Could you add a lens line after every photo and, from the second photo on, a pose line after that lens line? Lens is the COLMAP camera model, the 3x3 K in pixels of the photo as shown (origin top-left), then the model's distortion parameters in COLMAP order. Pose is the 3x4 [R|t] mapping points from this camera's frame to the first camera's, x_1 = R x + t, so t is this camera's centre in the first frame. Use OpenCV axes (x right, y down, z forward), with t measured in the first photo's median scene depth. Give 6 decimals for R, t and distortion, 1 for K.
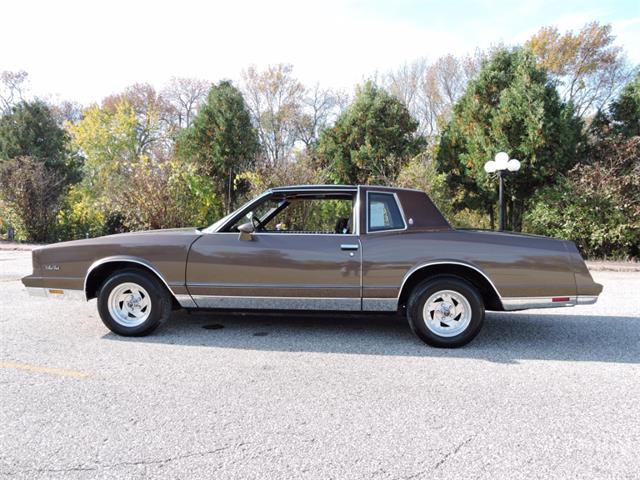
lens RADIAL K [[454.7, 0, 321.5], [0, 454.7, 240.2], [0, 0, 1]] dist [-0.000177, -0.002997]
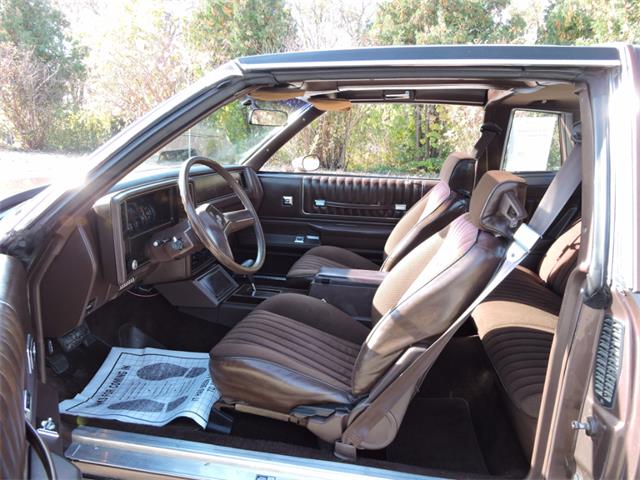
lens RADIAL K [[454.7, 0, 320.4], [0, 454.7, 241.3], [0, 0, 1]] dist [-0.000177, -0.002997]
pose [[0.995471, 0.042336, -0.085118, -0.011720], [-0.024059, 0.978409, 0.205271, -0.020949], [0.091971, -0.202293, 0.974997, 0.233176]]
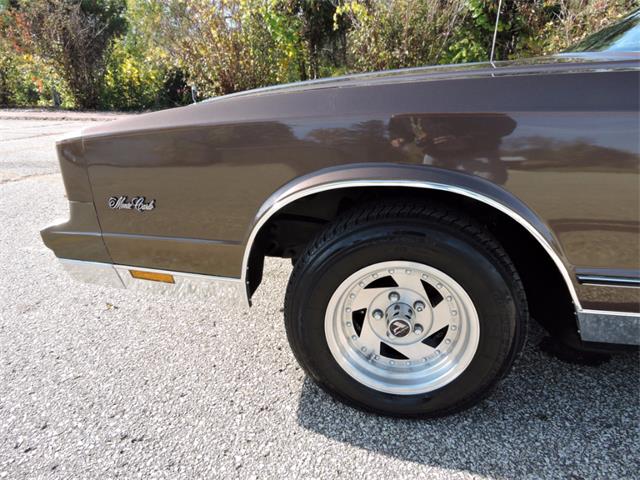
lens RADIAL K [[454.7, 0, 321.7], [0, 454.7, 237.1], [0, 0, 1]] dist [-0.000177, -0.002997]
pose [[0.994766, 0.014235, -0.101183, -0.138493], [0.014970, 0.959258, 0.282135, 0.000250], [0.101077, -0.282173, 0.954024, 0.229201]]
